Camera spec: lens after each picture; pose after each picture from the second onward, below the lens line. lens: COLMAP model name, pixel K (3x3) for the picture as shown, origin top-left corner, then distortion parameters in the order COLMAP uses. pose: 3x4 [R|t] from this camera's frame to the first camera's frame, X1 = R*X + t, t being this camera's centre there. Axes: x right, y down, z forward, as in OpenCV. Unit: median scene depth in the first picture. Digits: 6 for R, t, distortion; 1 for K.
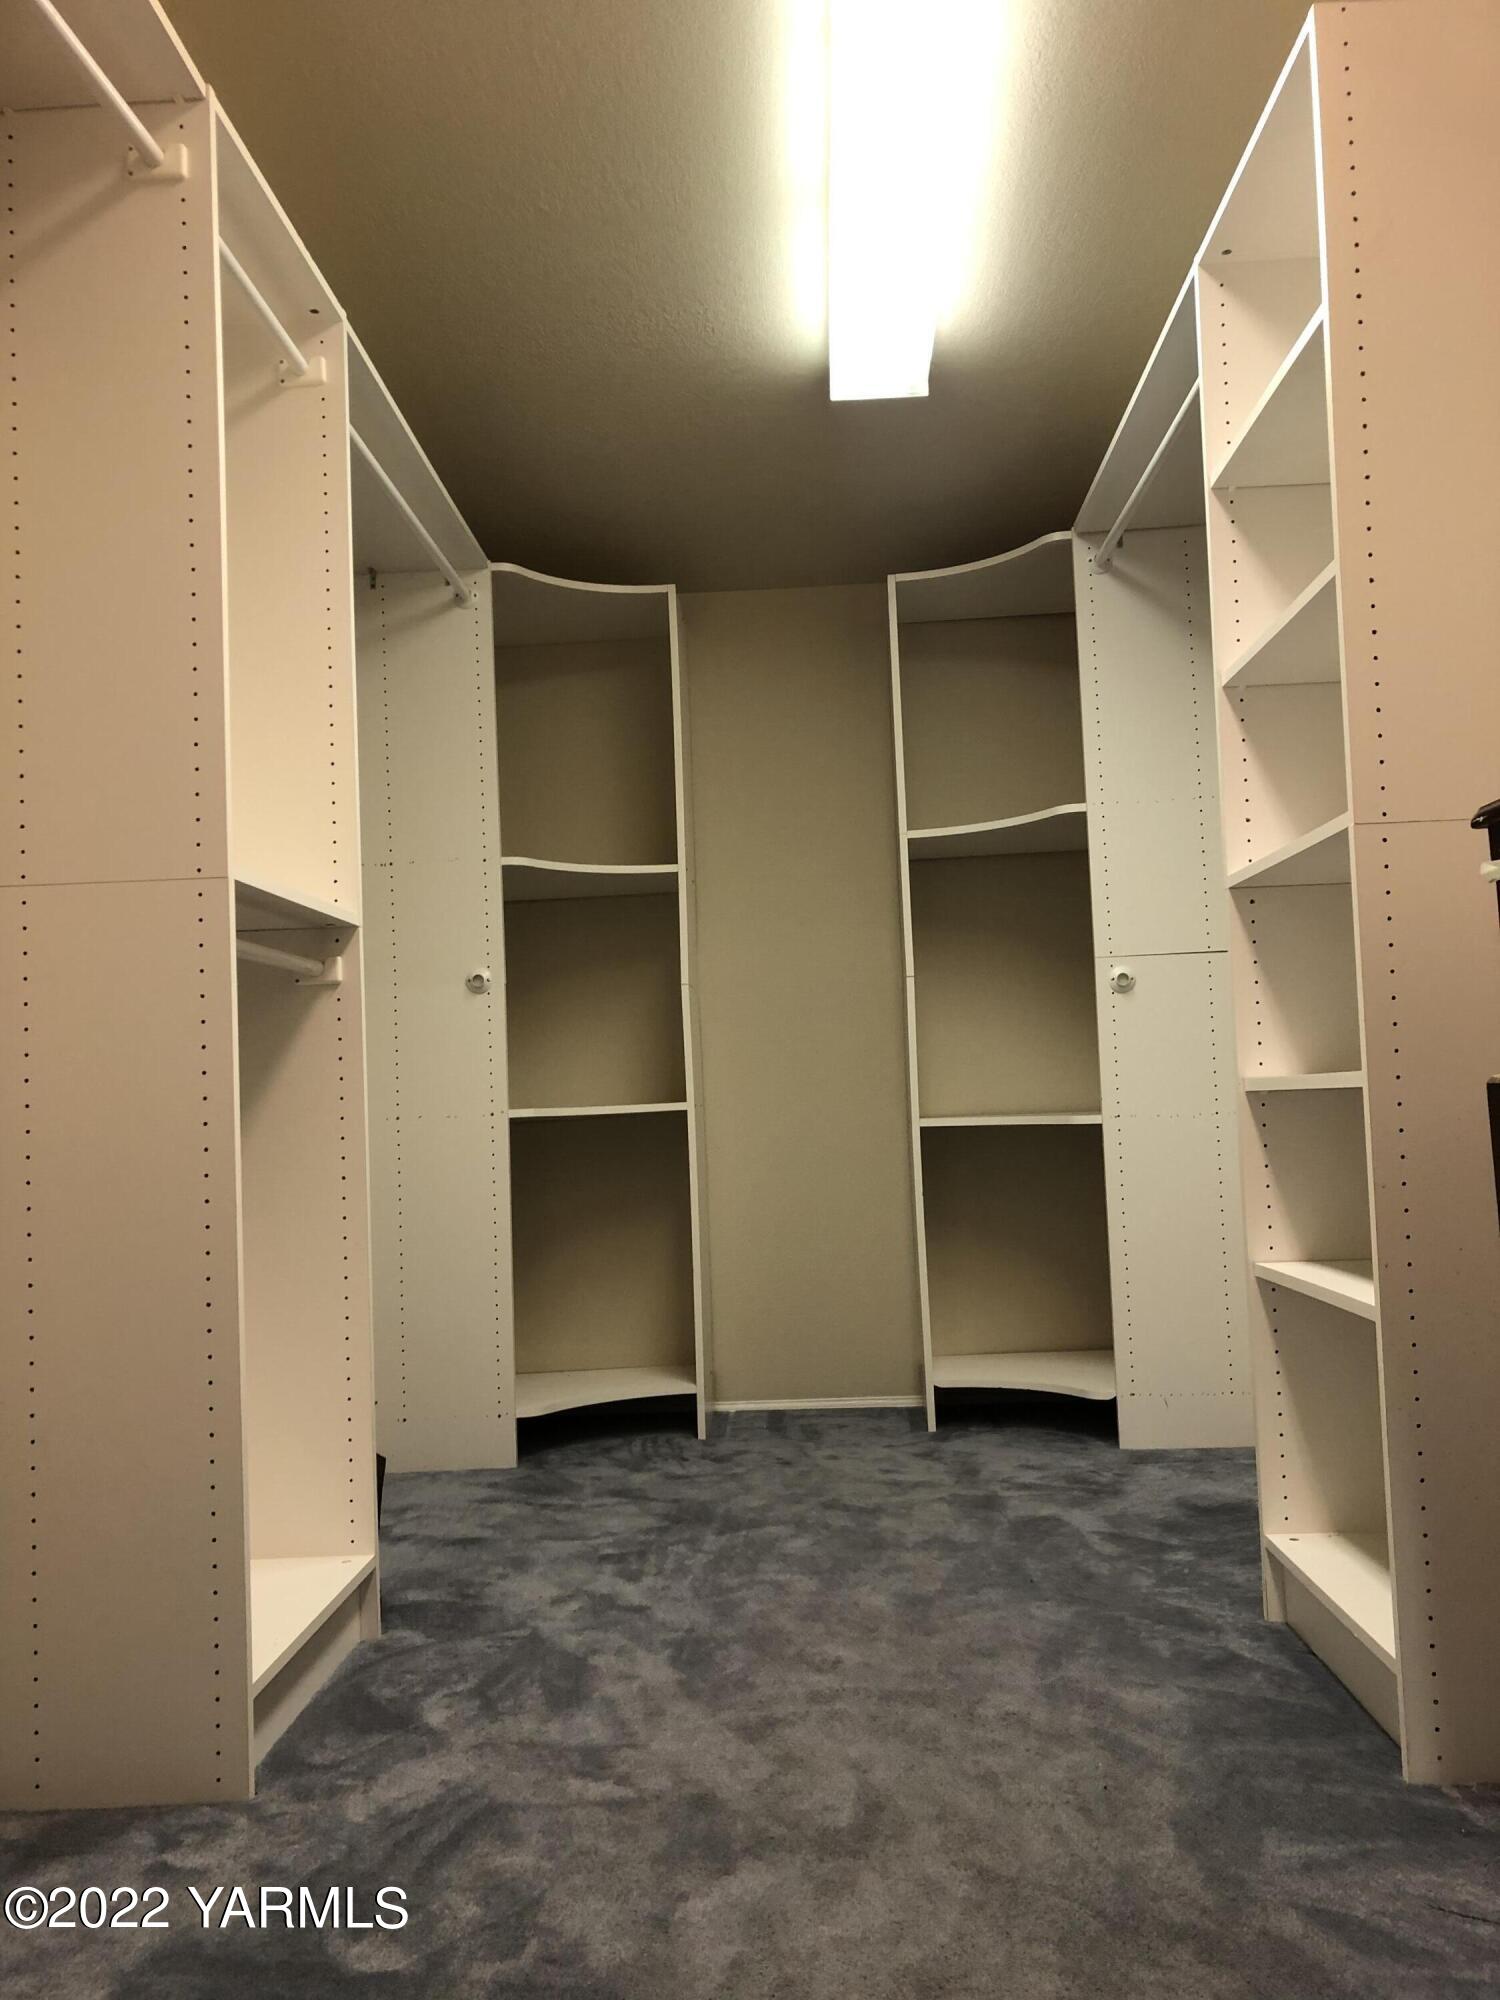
lens RADIAL K [[1597.6, 0, 750.0], [0, 1597.6, 1000.0], [0, 0, 1]] dist [0.024904, -0.001507]
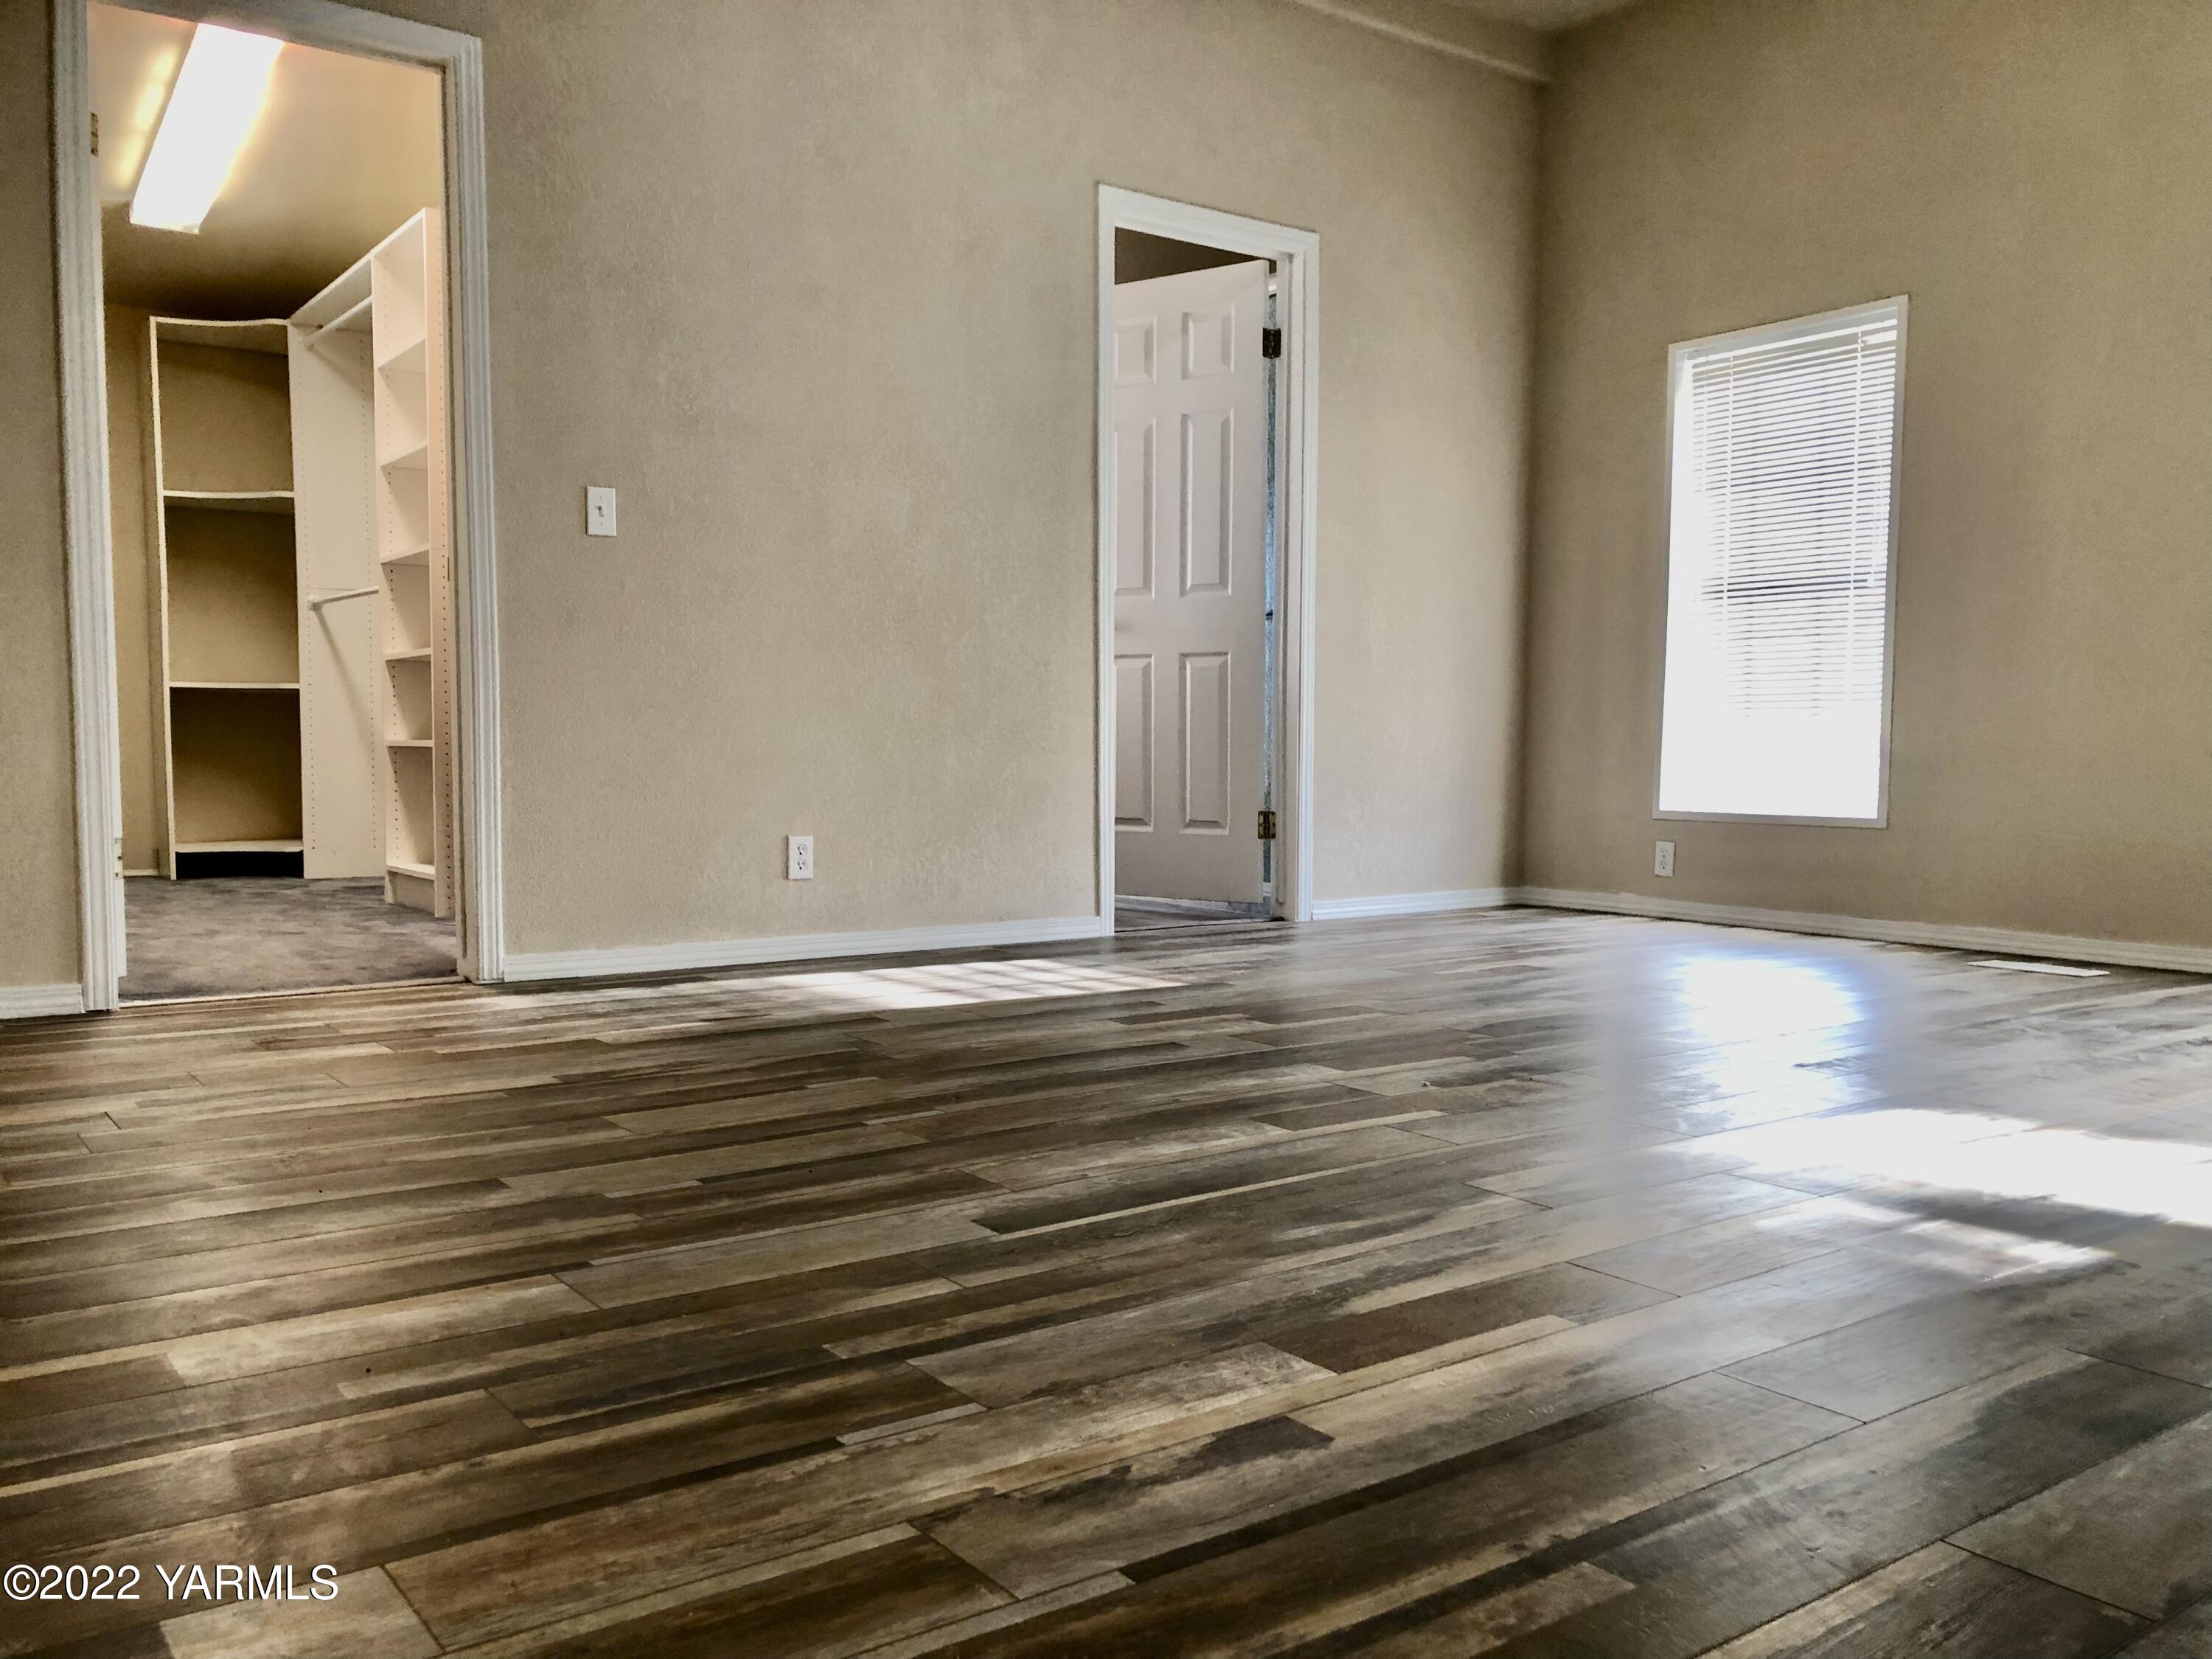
lens RADIAL K [[1767.0, 0, 1106.0], [0, 1767.0, 829.5], [0, 0, 1]] dist [0.024904, -0.001507]
pose [[0.780714, 0.001208, 0.624887, -0.281207], [-0.069648, 0.993936, 0.085095, 0.008618], [-0.620995, -0.109957, 0.776064, -0.978738]]
